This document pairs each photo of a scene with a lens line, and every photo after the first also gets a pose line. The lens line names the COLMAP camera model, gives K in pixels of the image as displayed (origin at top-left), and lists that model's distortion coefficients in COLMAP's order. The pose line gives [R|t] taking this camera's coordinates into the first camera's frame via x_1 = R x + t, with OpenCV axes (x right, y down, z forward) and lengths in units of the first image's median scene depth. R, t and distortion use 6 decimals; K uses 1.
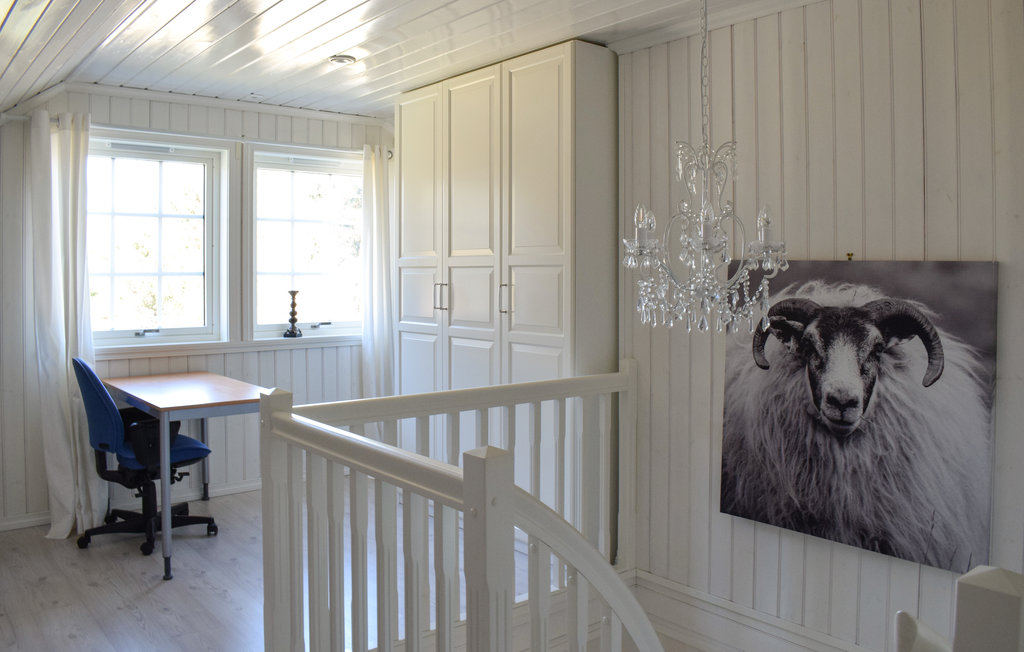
lens RADIAL K [[816.9, 0, 512.1], [0, 816.9, 277.2], [0, 0, 1]] dist [-0.096152, 0.009107]
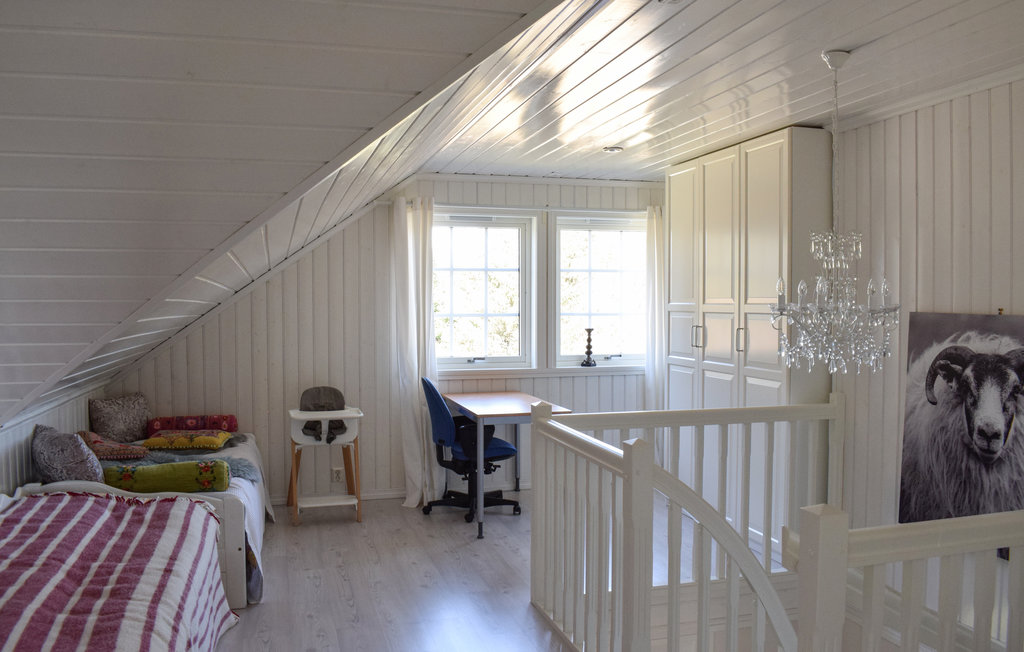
lens RADIAL K [[845.0, 0, 512.0], [0, 845.0, 326.0], [0, 0, 1]] dist [-0.130591, 0.001039]
pose [[0.913435, 0.010999, -0.406836, 0.185844], [-0.000518, 0.999665, 0.025865, -0.026049], [0.406984, -0.023415, 0.913135, -0.276321]]
